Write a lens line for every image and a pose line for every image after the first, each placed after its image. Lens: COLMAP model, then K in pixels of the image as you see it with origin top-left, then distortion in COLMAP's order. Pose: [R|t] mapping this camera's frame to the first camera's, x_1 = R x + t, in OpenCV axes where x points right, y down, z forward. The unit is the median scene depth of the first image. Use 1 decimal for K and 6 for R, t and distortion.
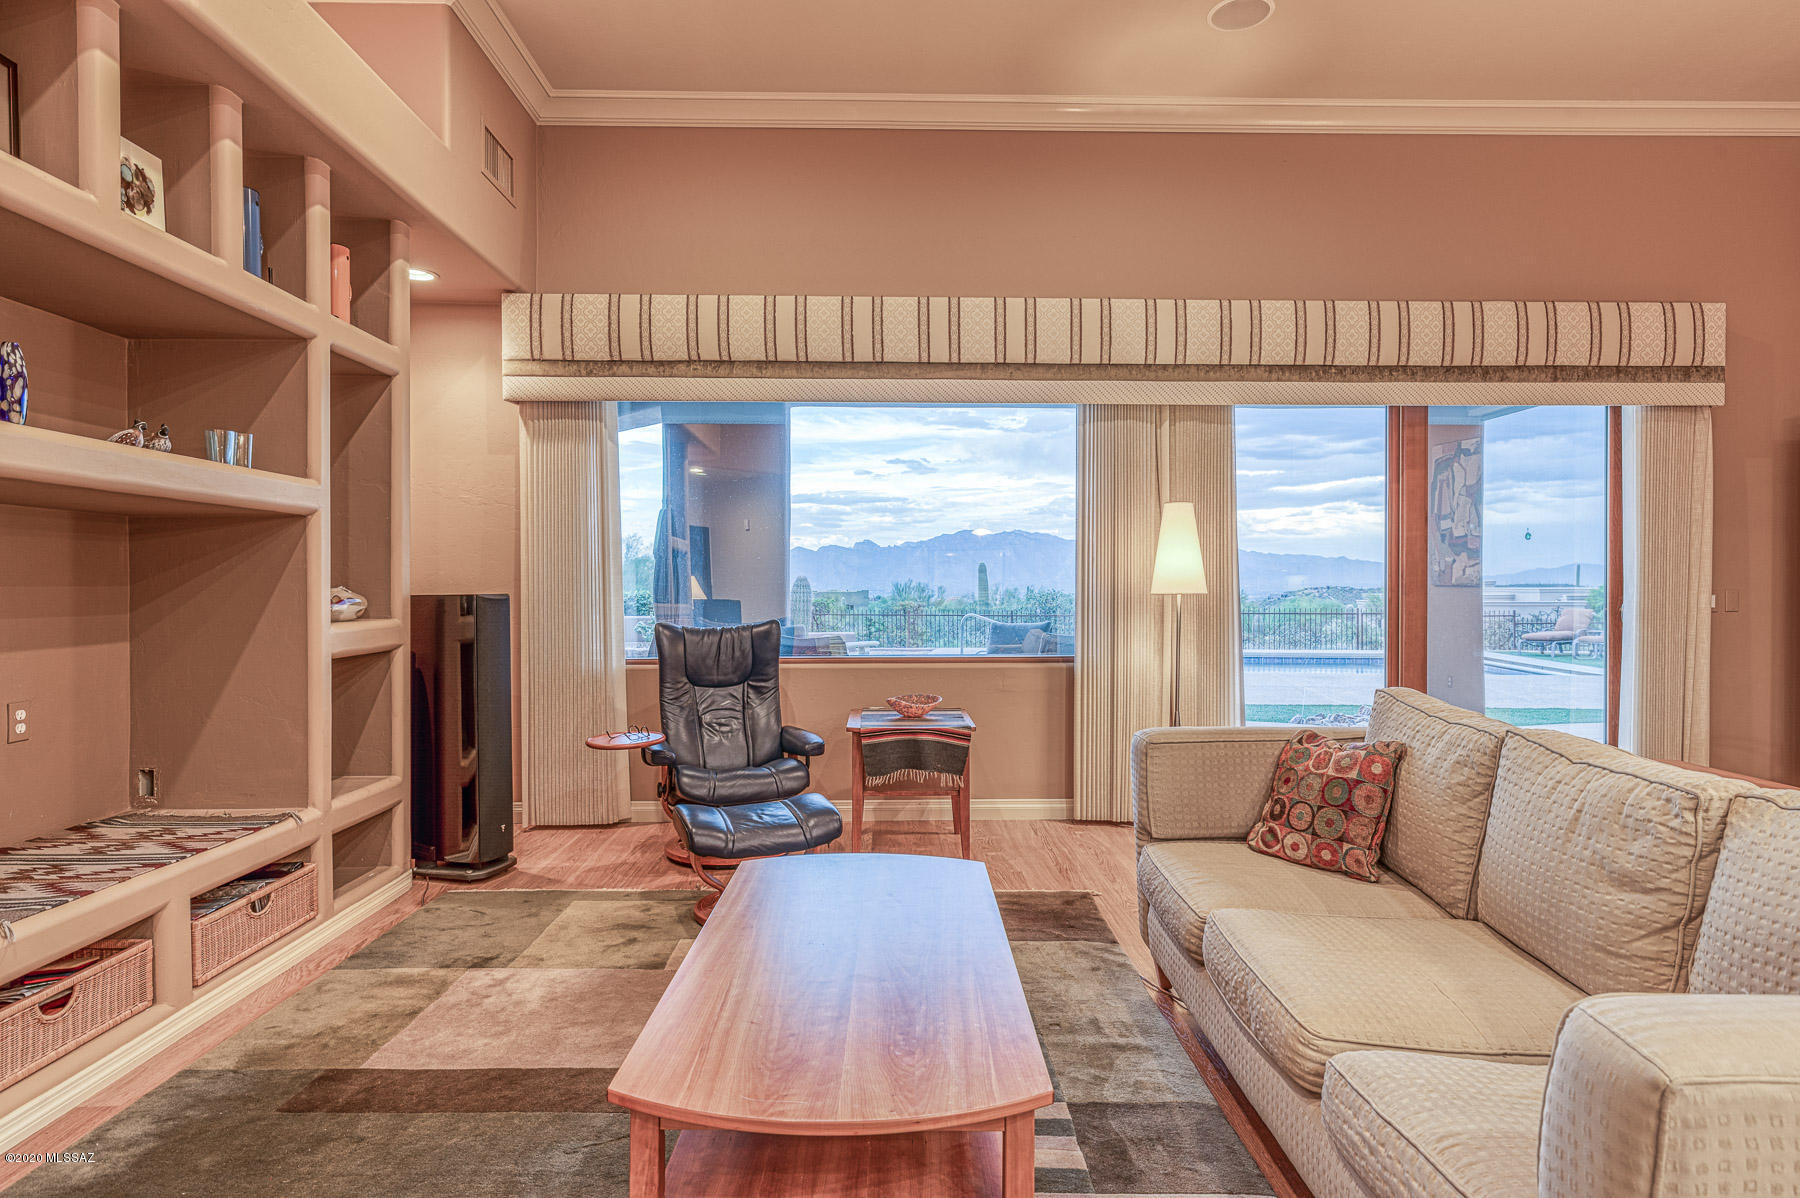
lens RADIAL K [[961.4, 0, 898.7], [0, 961.4, 594.1], [0, 0, 1]] dist [0.000057, -0.001092]
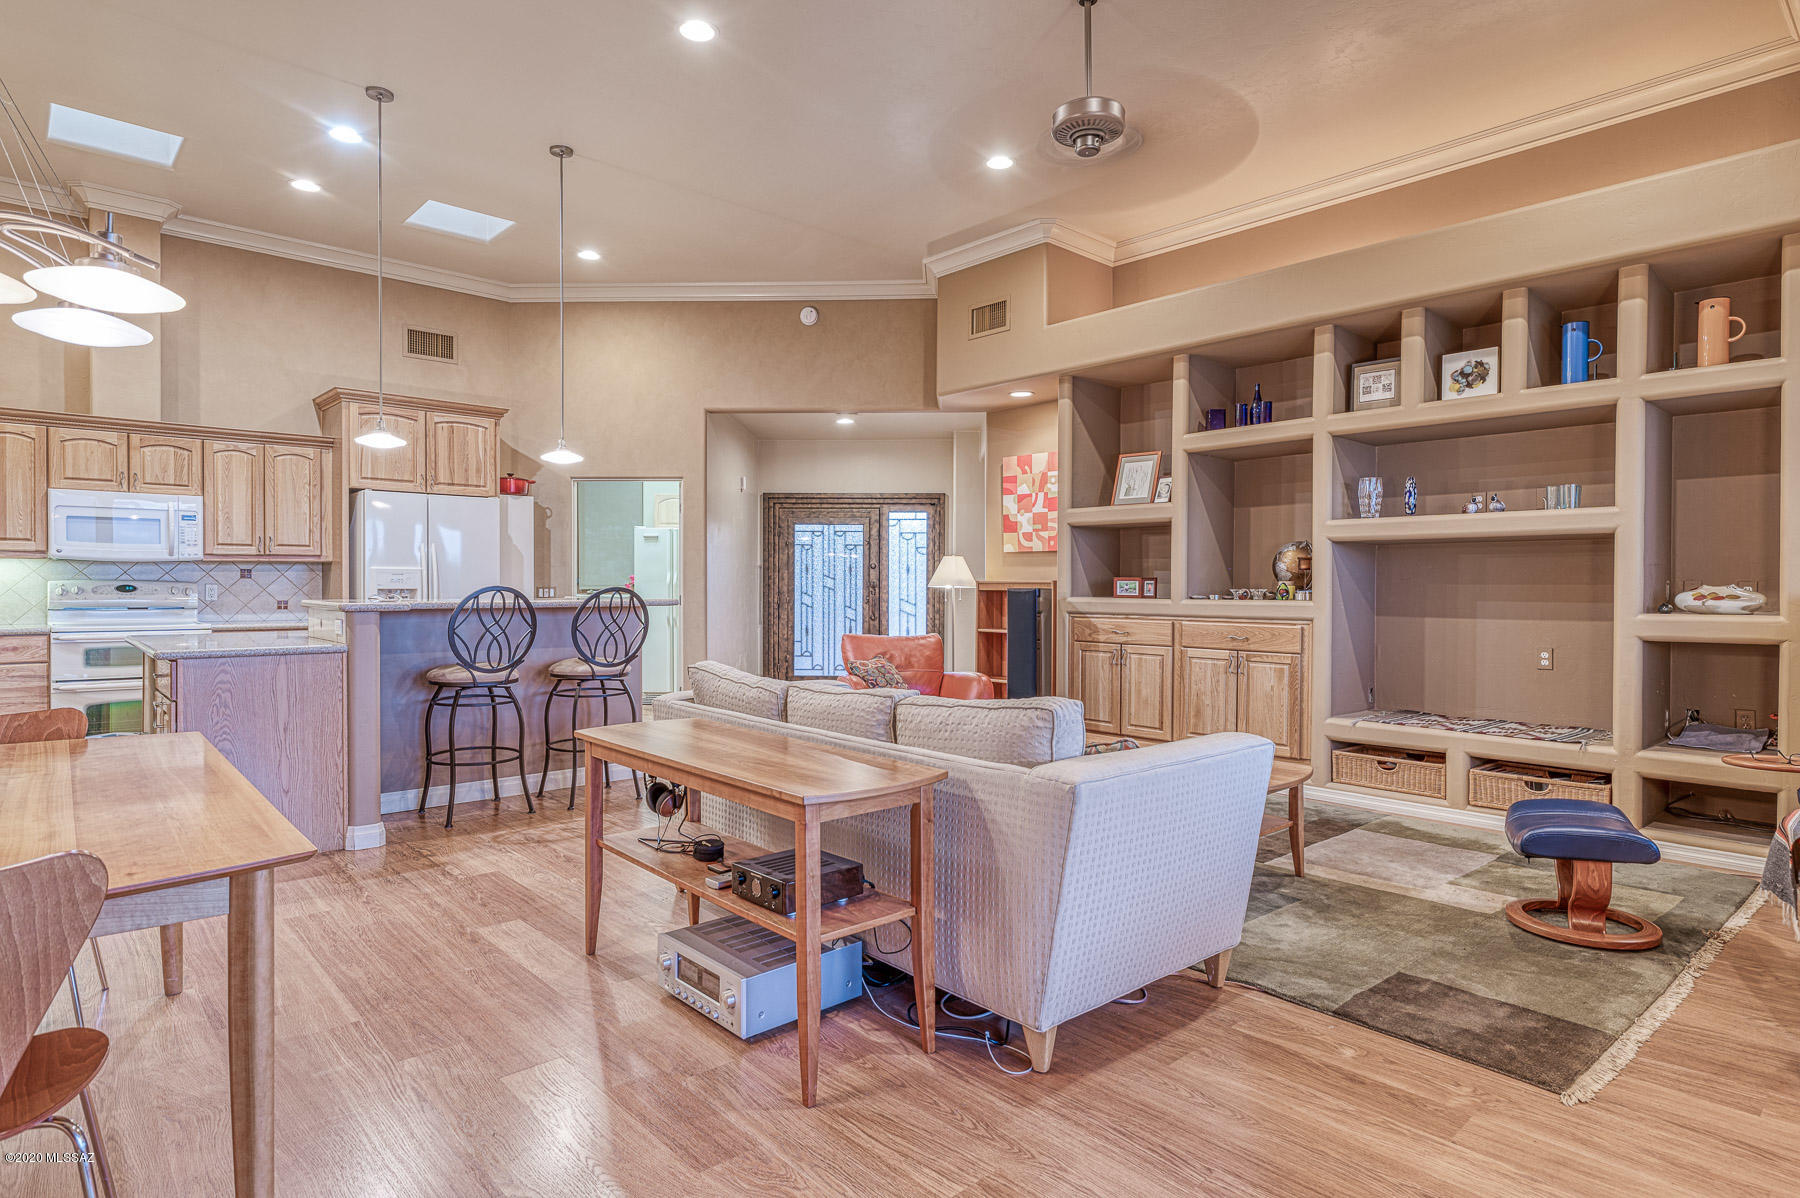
lens RADIAL K [[961.4, 0, 899.9], [0, 961.4, 604.2], [0, 0, 1]] dist [0.000057, -0.001092]
pose [[-0.748331, 0.014326, -0.663171, 0.712526], [-0.006045, 0.999578, 0.028414, -0.009276], [0.663298, 0.025272, -0.747929, 0.909242]]
